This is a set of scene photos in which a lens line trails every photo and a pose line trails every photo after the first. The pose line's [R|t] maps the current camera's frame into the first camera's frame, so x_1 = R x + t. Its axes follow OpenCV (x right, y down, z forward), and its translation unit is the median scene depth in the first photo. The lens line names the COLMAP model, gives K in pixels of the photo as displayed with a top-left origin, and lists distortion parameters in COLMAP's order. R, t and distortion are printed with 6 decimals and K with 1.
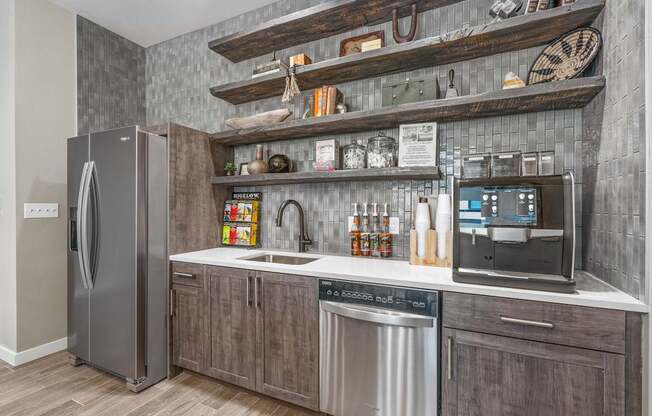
lens RADIAL K [[303.5, 0, 326.0], [0, 303.5, 208.0], [0, 0, 1]] dist [0.000197, 0.000152]
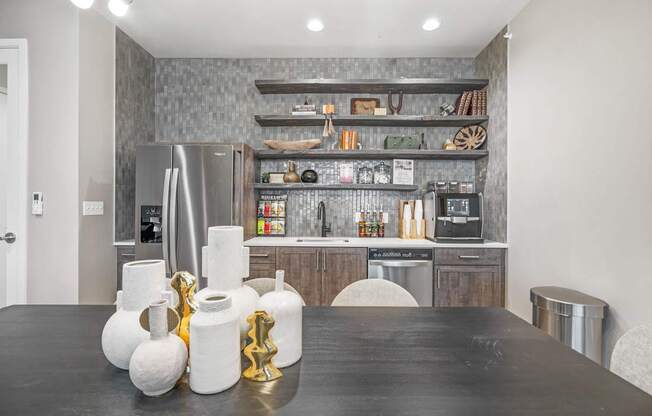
lens RADIAL K [[301.1, 0, 333.9], [0, 301.1, 205.8], [0, 0, 1]] dist [0.000032, 0.000145]
pose [[0.906082, 0.005042, 0.423072, -0.766370], [-0.005569, 0.999984, 0.000008, -0.006778], [-0.423065, -0.002364, 0.906096, -0.395719]]
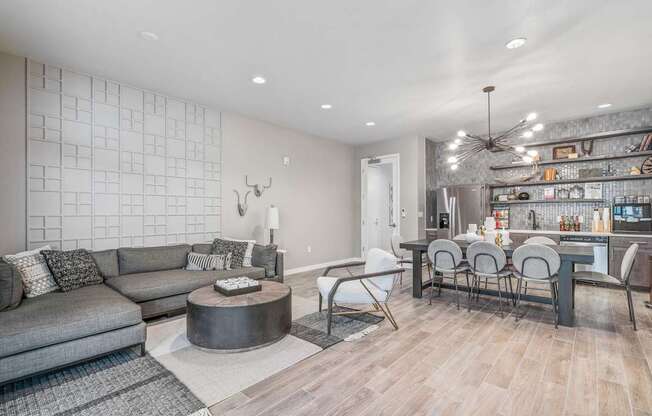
lens RADIAL K [[301.3, 0, 327.1], [0, 301.3, 213.4], [0, 0, 1]] dist [0.000273, 0.000147]
pose [[0.960845, -0.005561, -0.277029, -1.234969], [0.005189, 0.999984, -0.002074, -0.000474], [0.277036, 0.000555, 0.960859, -2.252259]]
